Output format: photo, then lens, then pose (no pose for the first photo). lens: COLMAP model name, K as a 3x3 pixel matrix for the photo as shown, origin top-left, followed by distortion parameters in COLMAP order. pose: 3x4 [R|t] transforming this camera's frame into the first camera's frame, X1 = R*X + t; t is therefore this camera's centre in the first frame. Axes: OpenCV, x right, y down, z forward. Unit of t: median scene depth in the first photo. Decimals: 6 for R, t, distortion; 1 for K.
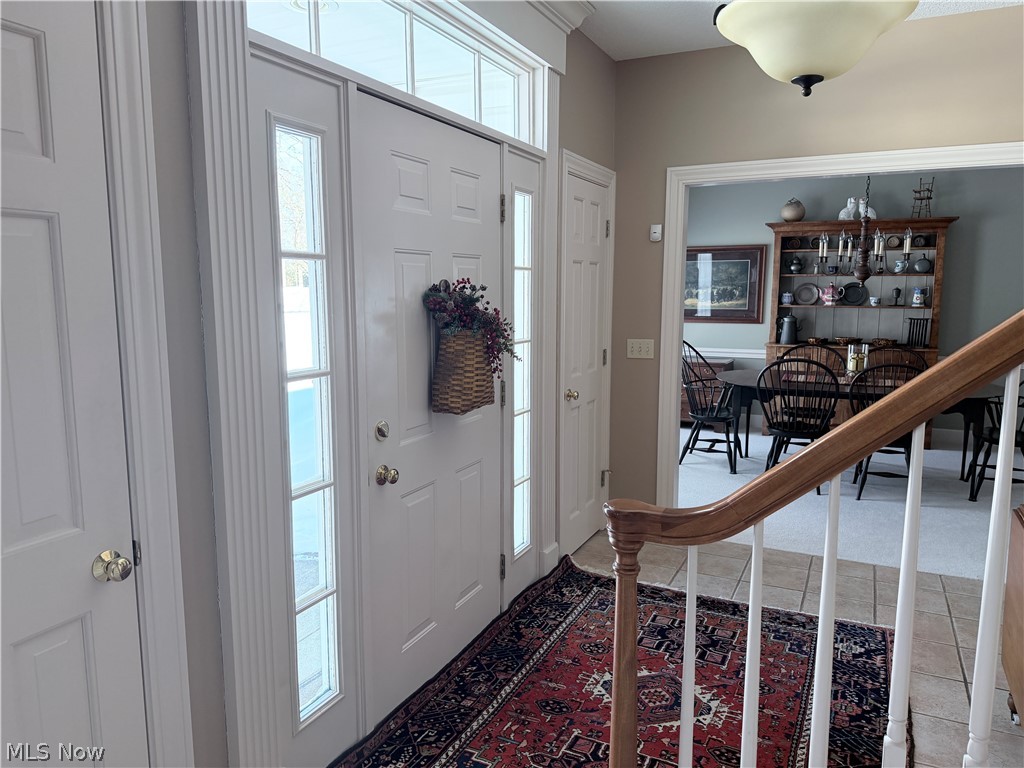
lens RADIAL K [[719.1, 0, 507.4], [0, 719.1, 384.8], [0, 0, 1]] dist [0.039766, -0.022446]
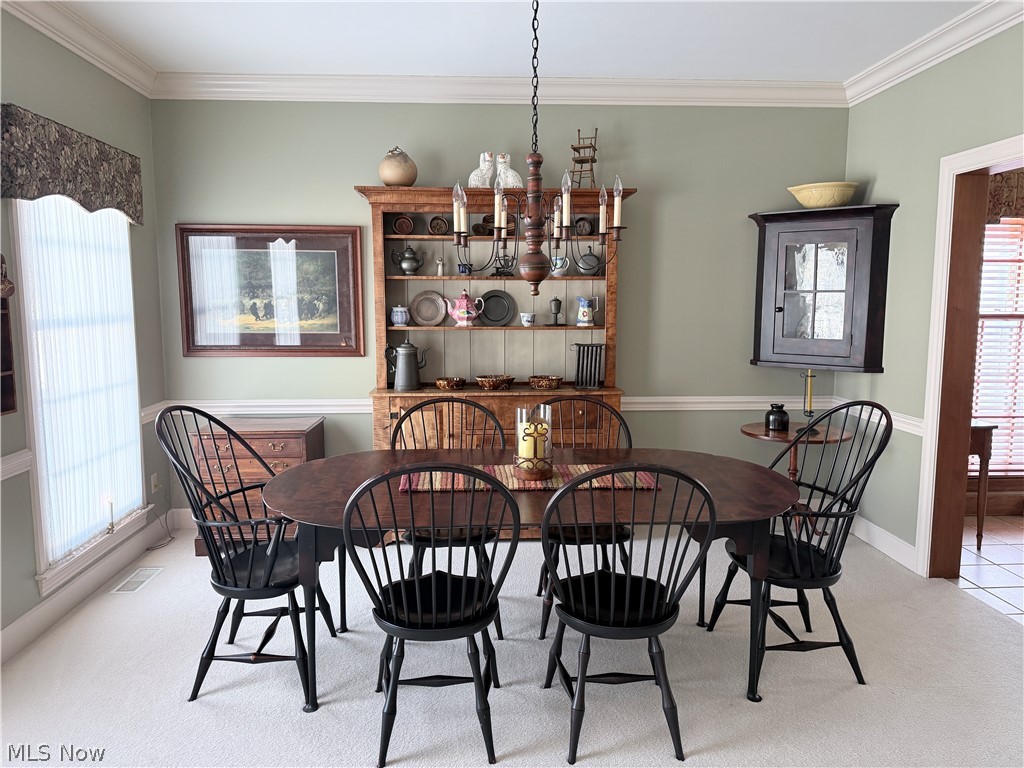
lens RADIAL K [[719.1, 0, 513.4], [0, 719.1, 379.8], [0, 0, 1]] dist [0.039766, -0.022446]
pose [[0.868321, -0.057764, 0.492628, 0.175770], [0.069992, 0.997527, -0.006404, -0.057393], [-0.491040, 0.040041, 0.870216, 0.447322]]
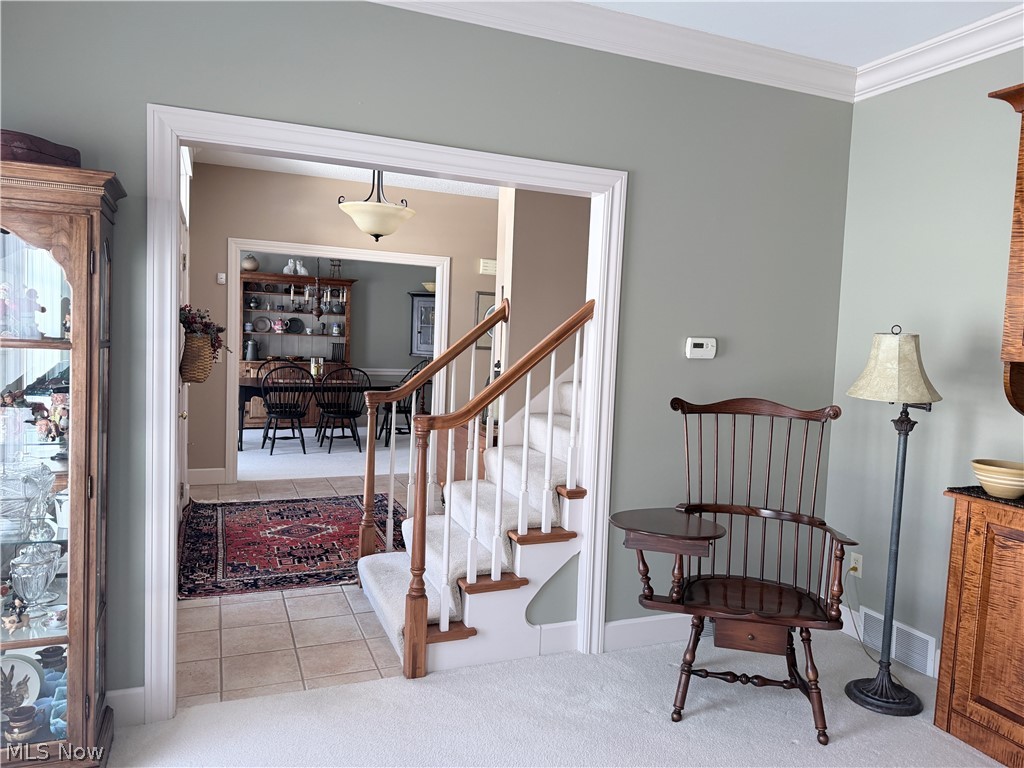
lens RADIAL K [[719.1, 0, 547.8], [0, 719.1, 386.2], [0, 0, 1]] dist [0.039766, -0.022446]
pose [[0.624192, -0.030599, 0.780672, -0.329499], [0.066543, 0.997684, -0.014099, 0.047262], [-0.778432, 0.060749, 0.624782, -0.272633]]
